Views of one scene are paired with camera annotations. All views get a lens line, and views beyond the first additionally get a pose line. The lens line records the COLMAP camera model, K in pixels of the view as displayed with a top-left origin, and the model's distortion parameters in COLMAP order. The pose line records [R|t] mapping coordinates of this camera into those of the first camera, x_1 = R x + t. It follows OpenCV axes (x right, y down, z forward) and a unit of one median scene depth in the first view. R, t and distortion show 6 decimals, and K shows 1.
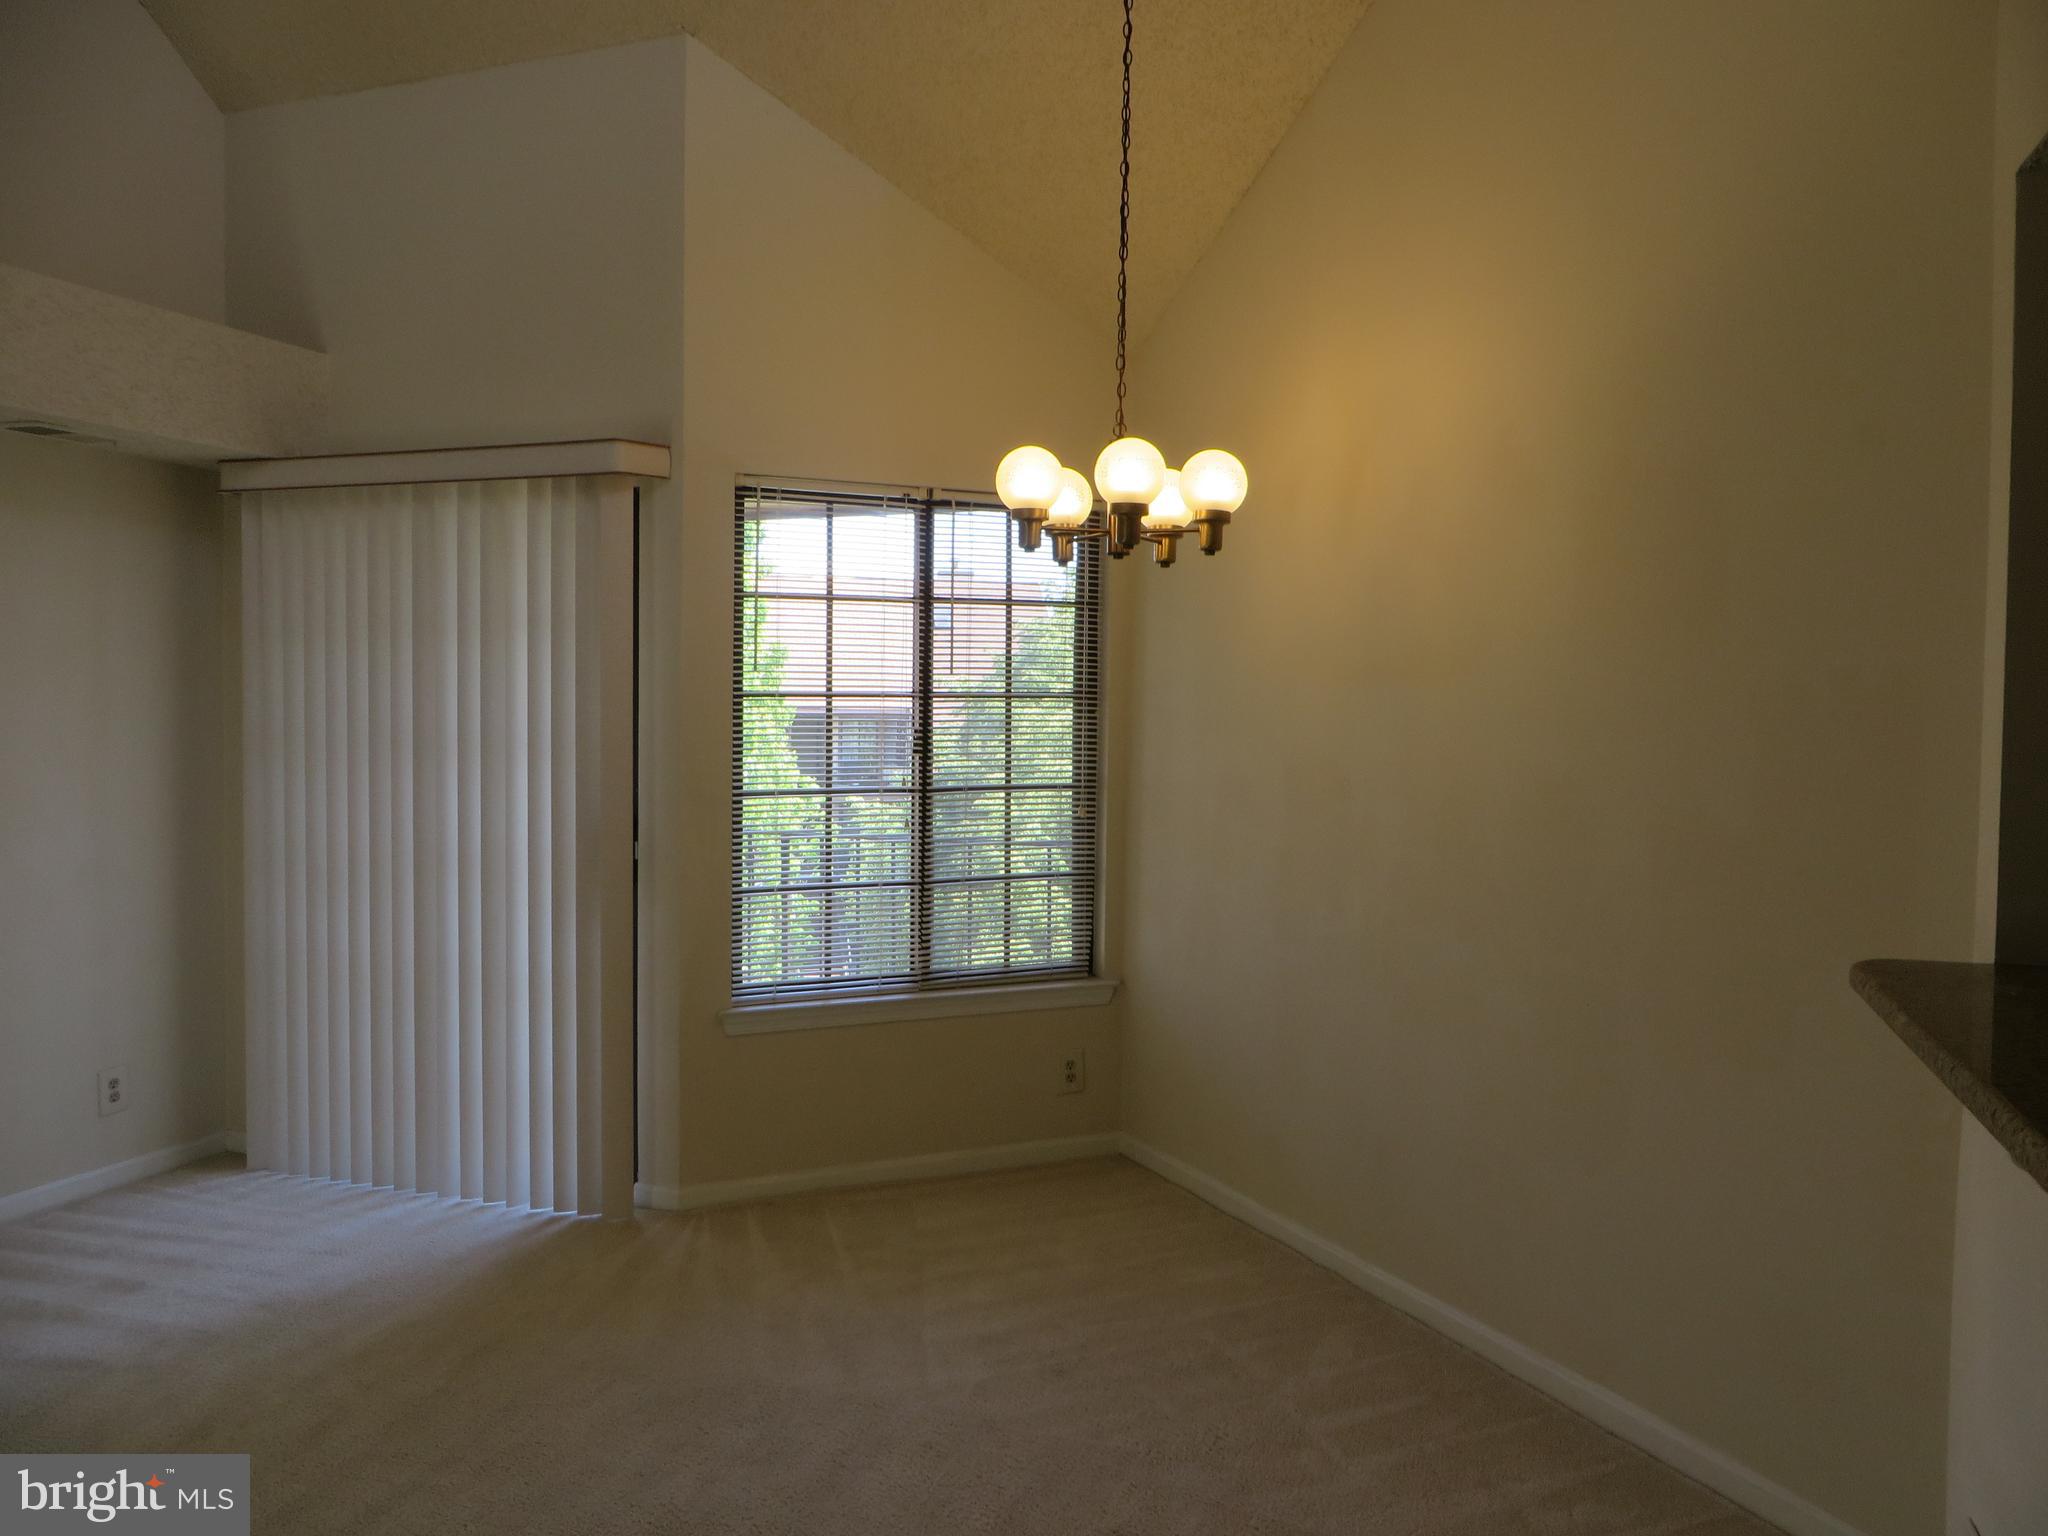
lens RADIAL K [[1540.4, 0, 1013.3], [0, 1540.4, 766.0], [0, 0, 1]] dist [-0.003932, -0.005123]
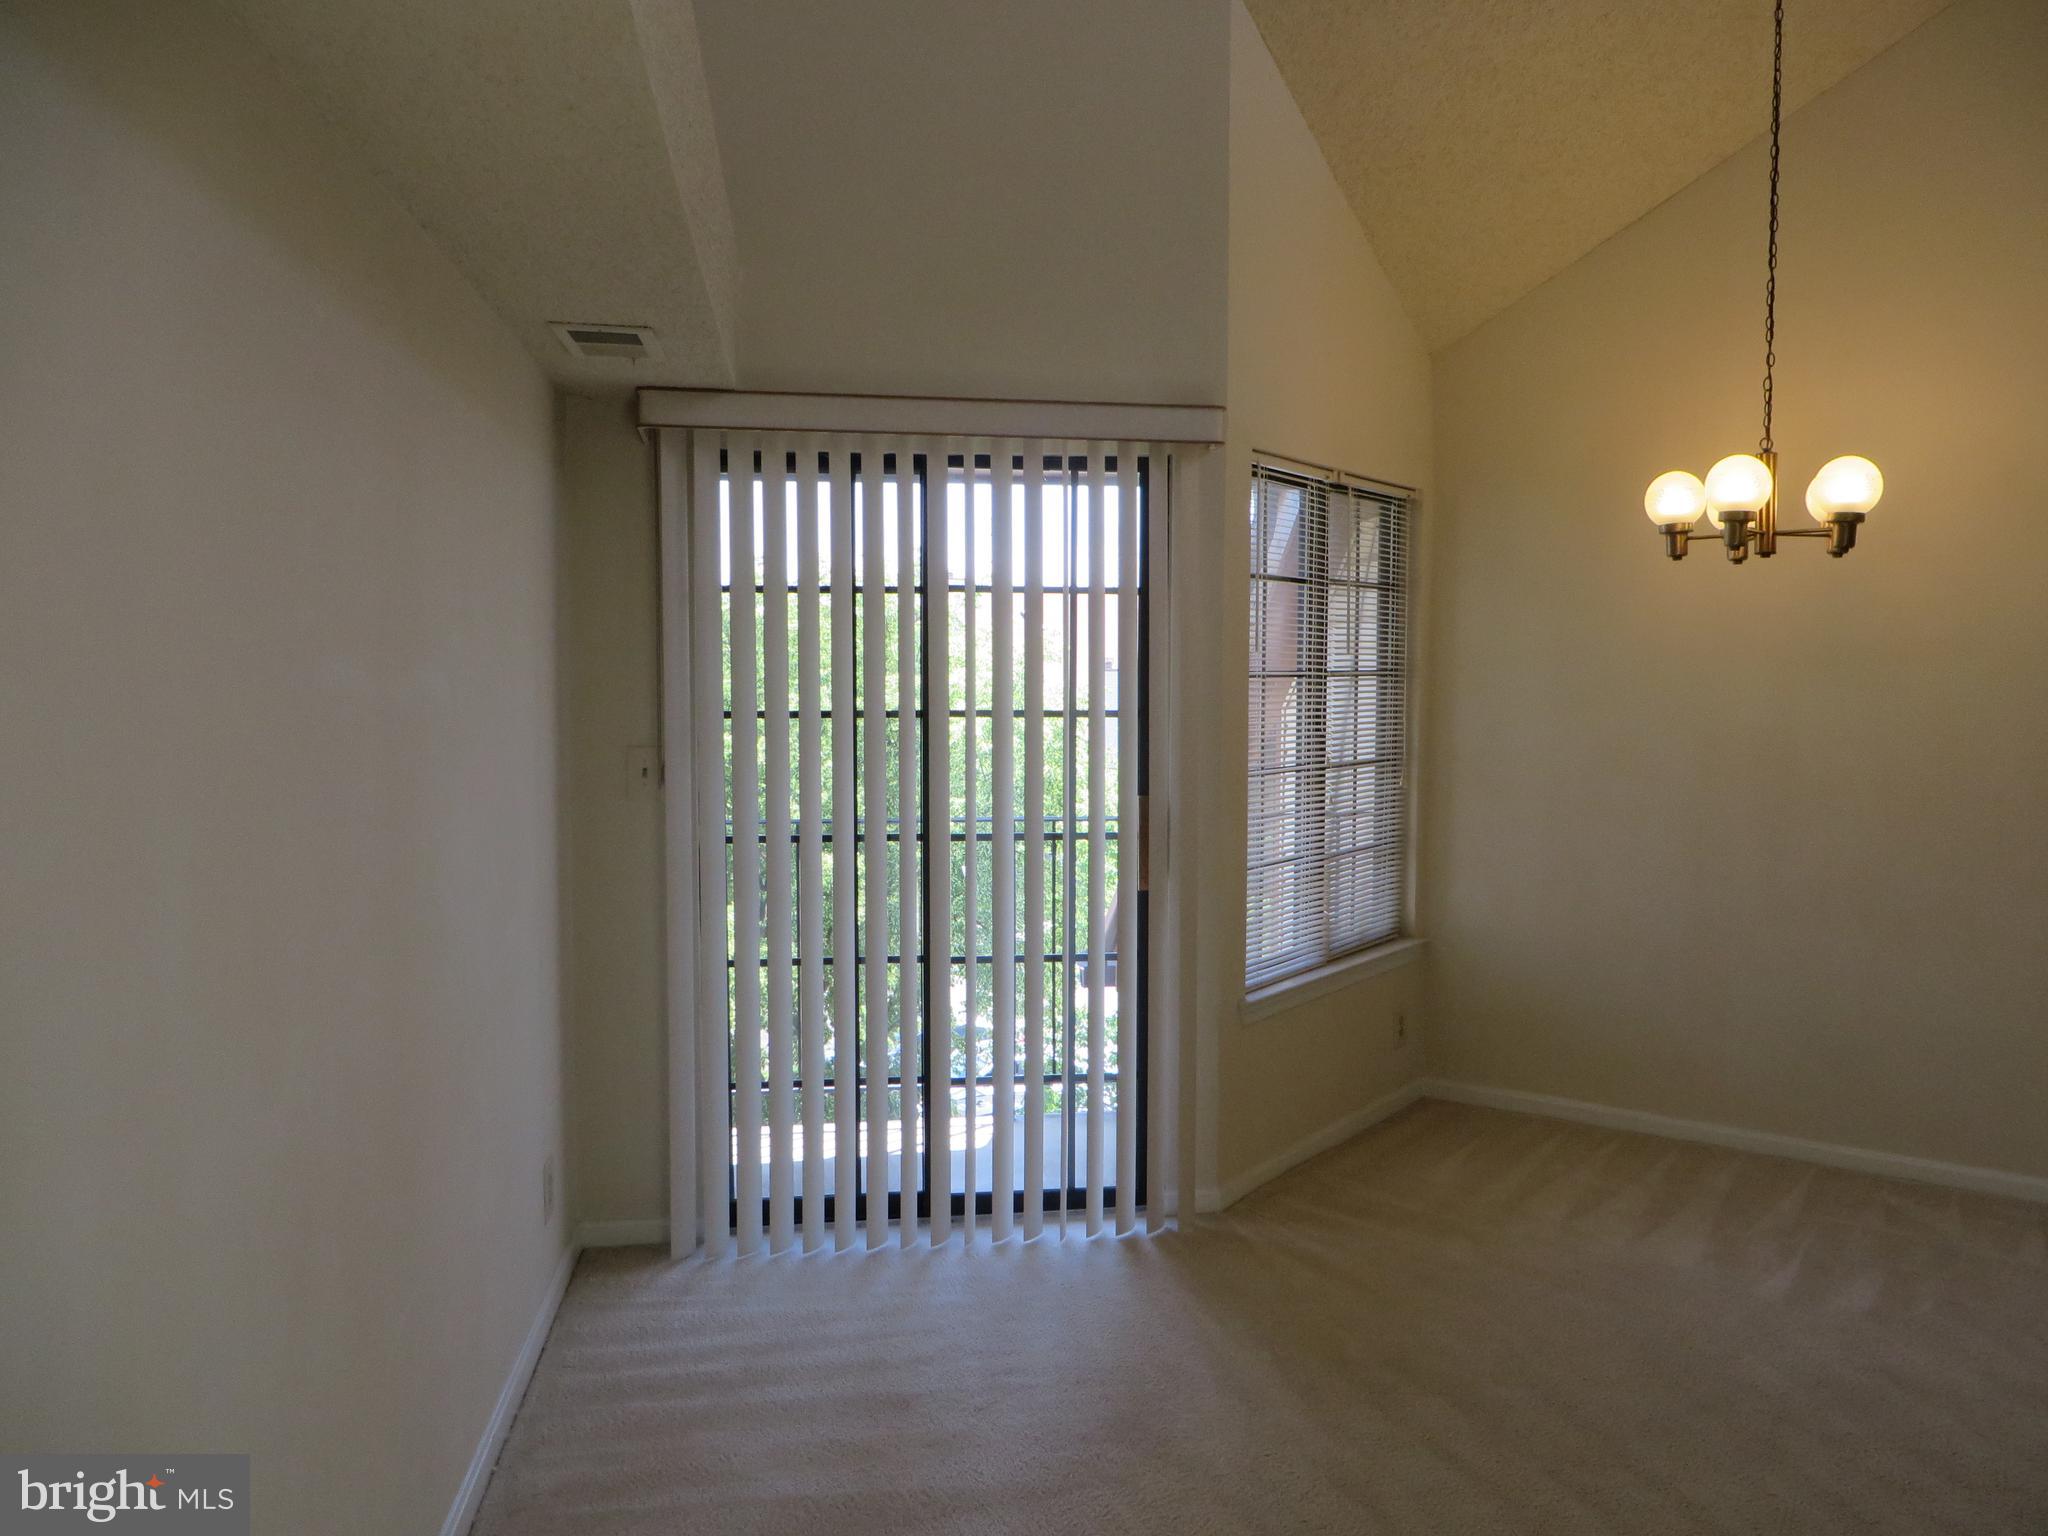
lens RADIAL K [[1540.4, 0, 1021.5], [0, 1540.4, 740.6], [0, 0, 1]] dist [-0.003932, -0.005123]
pose [[0.883350, -0.026630, 0.467958, -0.743820], [0.027045, 0.999617, 0.005832, -0.013545], [-0.467934, 0.007505, 0.883732, 0.200272]]
